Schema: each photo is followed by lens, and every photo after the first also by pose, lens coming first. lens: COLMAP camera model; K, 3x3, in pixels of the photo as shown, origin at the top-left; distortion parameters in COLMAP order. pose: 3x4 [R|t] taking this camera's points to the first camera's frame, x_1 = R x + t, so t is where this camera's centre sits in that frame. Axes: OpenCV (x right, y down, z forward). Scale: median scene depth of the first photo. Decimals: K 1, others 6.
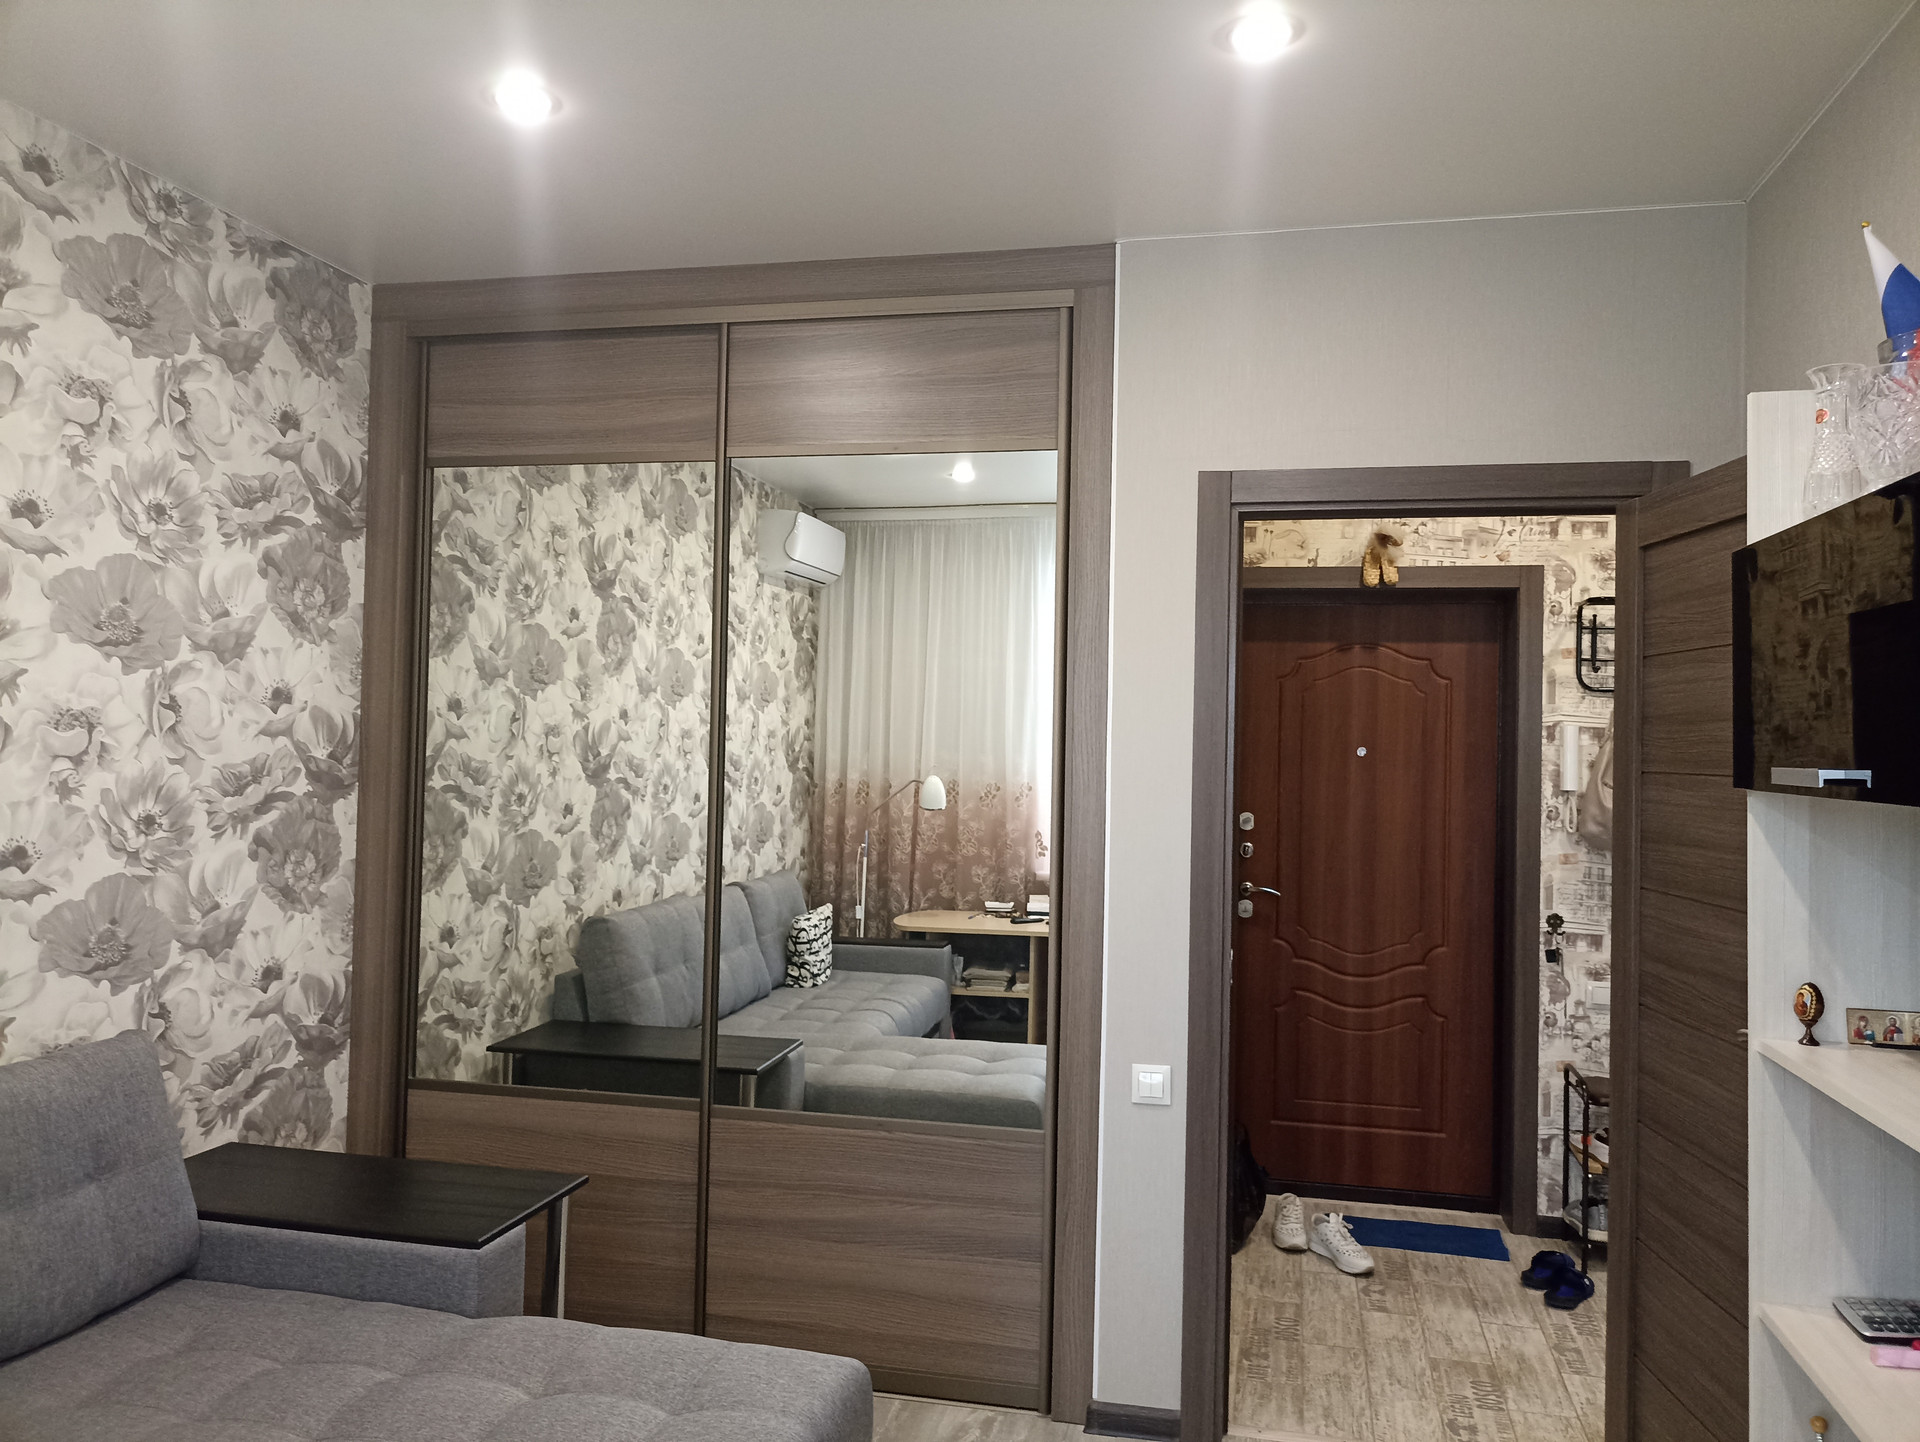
lens RADIAL K [[1412.7, 0, 960.0], [0, 1412.7, 721.0], [0, 0, 1]] dist [0.016589, -0.008968]
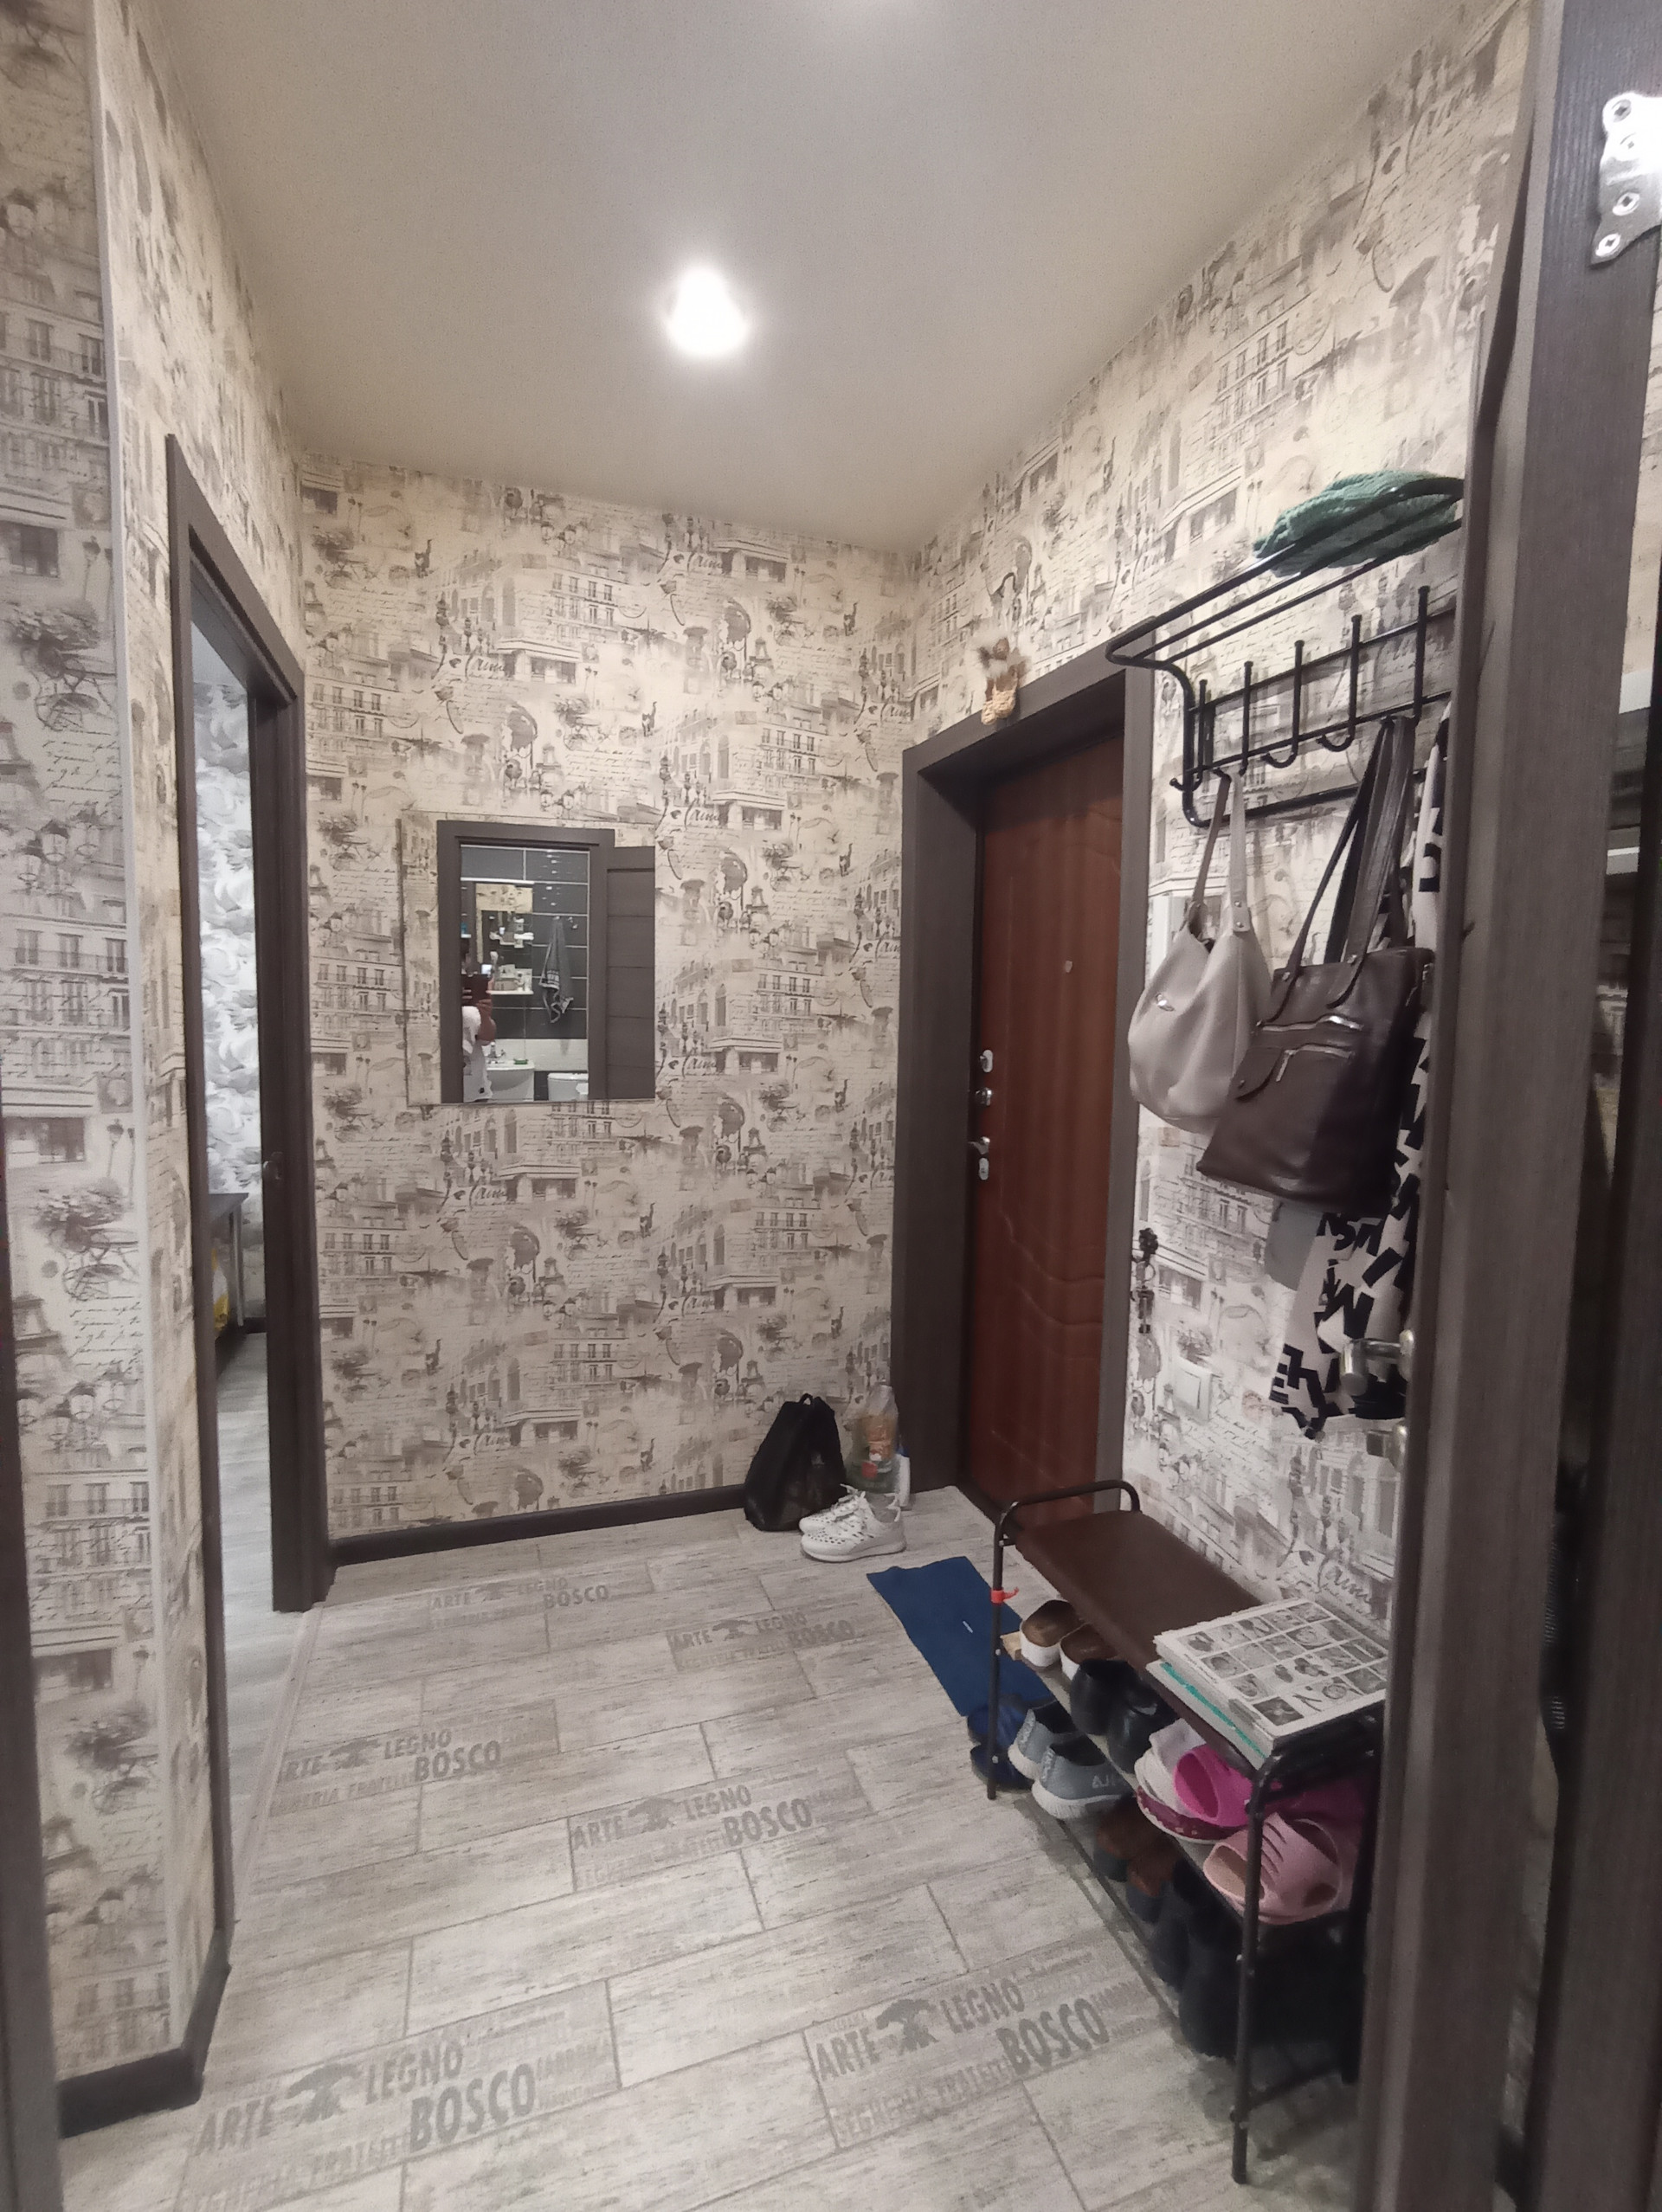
lens RADIAL K [[1006.8, 0, 818.5], [0, 1006.8, 1086.8], [0, 0, 1]] dist [-0.053239, 0.036985]
pose [[0.527050, 0.058210, -0.847838, 0.689616], [0.005205, 0.997412, 0.071715, 0.048269], [0.849818, -0.042211, 0.525383, 0.672186]]
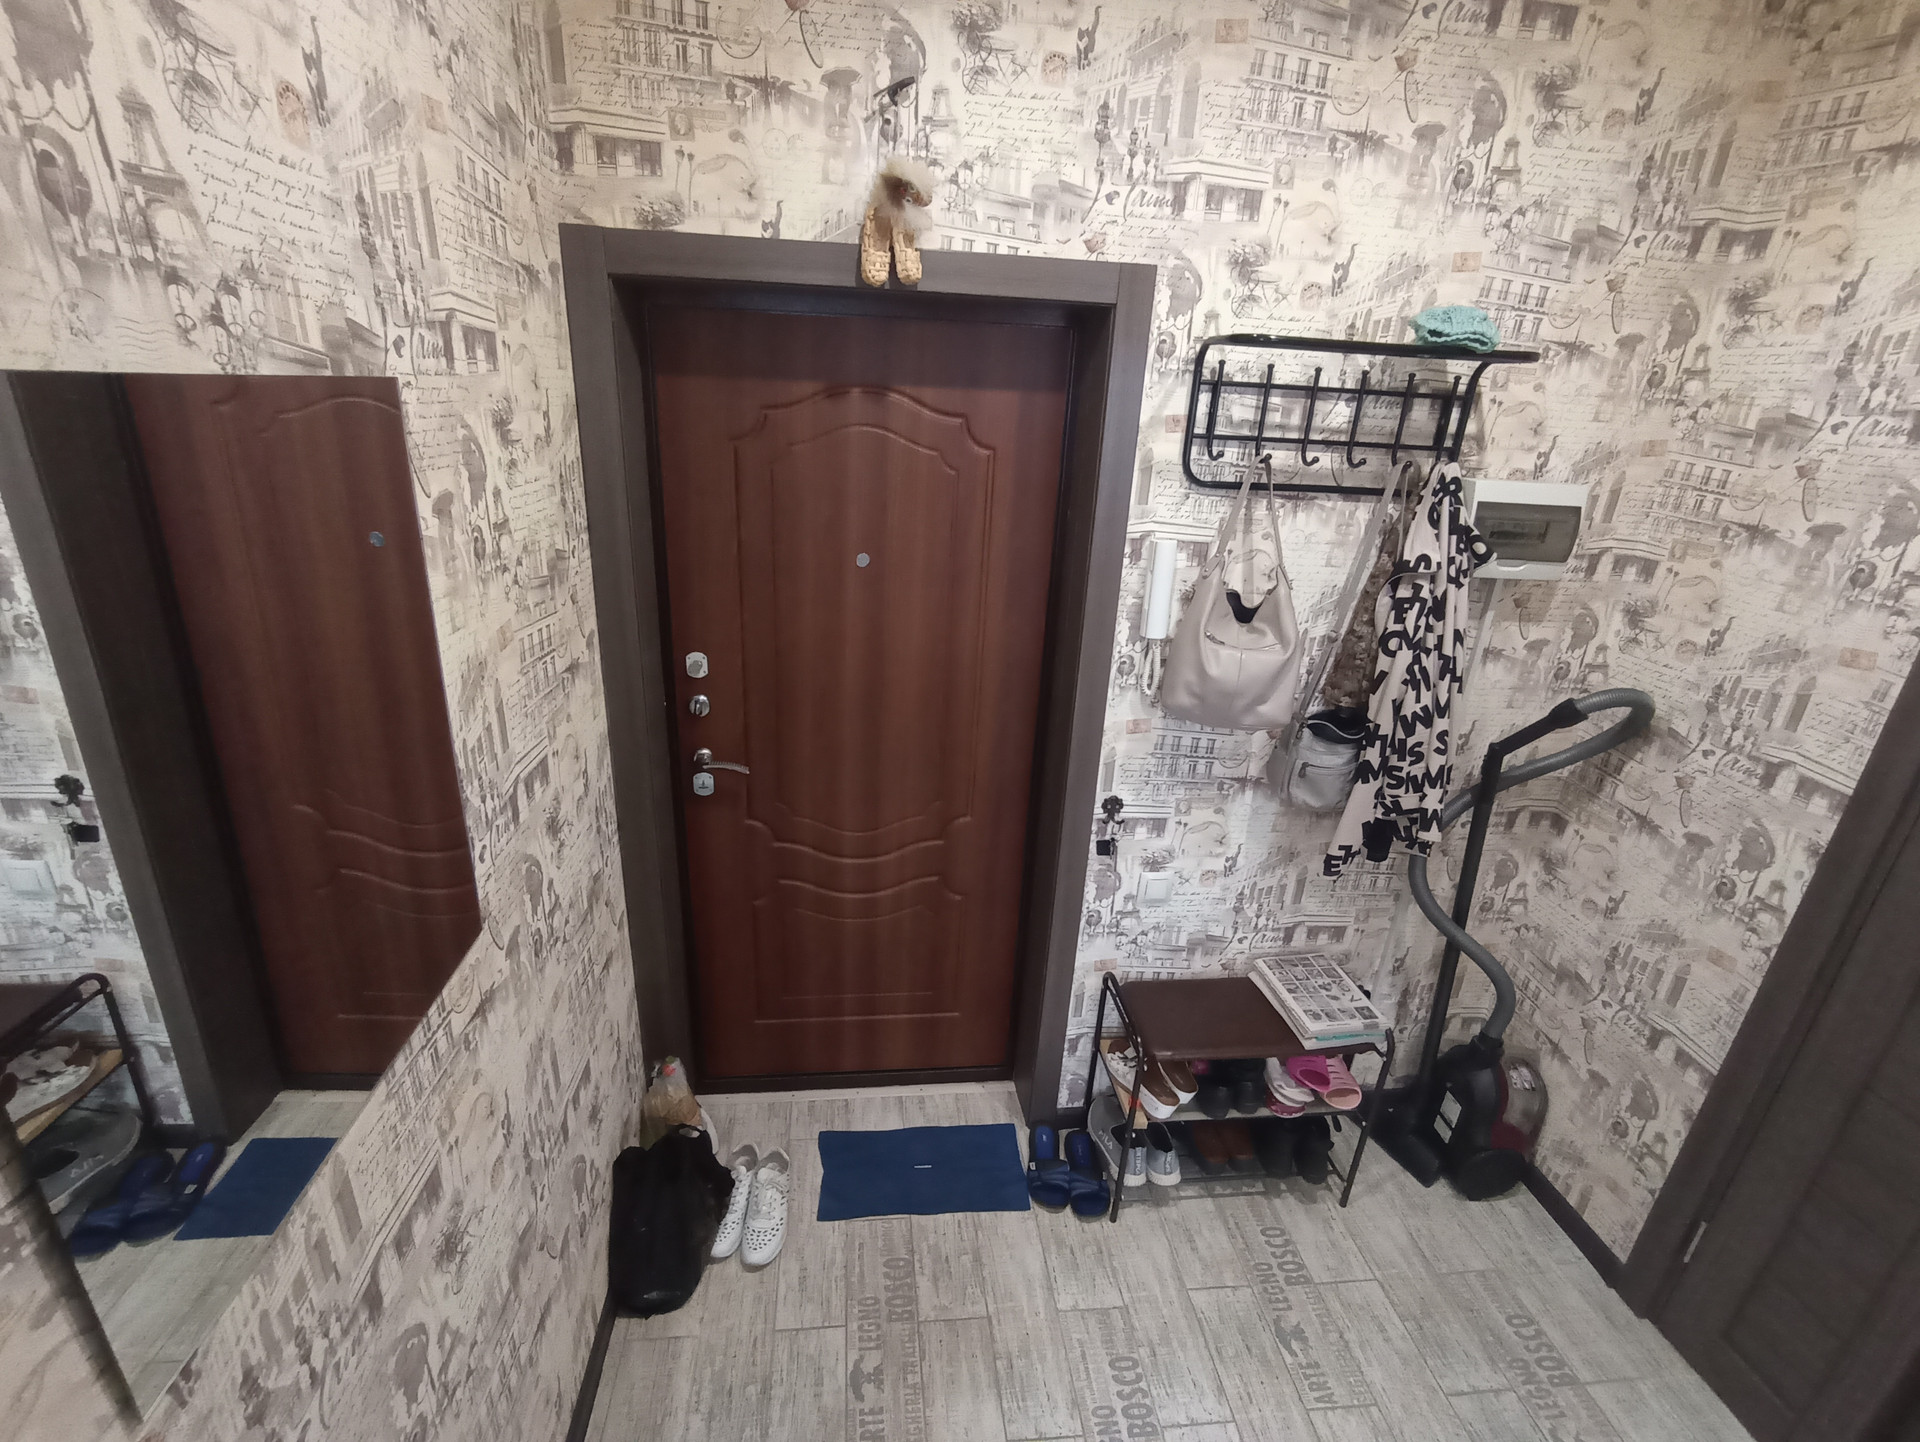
lens RADIAL K [[873.8, 0, 941.9], [0, 873.8, 732.0], [0, 0, 1]] dist [-0.053239, 0.036985]
pose [[0.946175, -0.095439, 0.309265, 0.198217], [-0.031485, 0.923862, 0.381429, -0.064529], [-0.322121, -0.370636, 0.871130, 0.645104]]
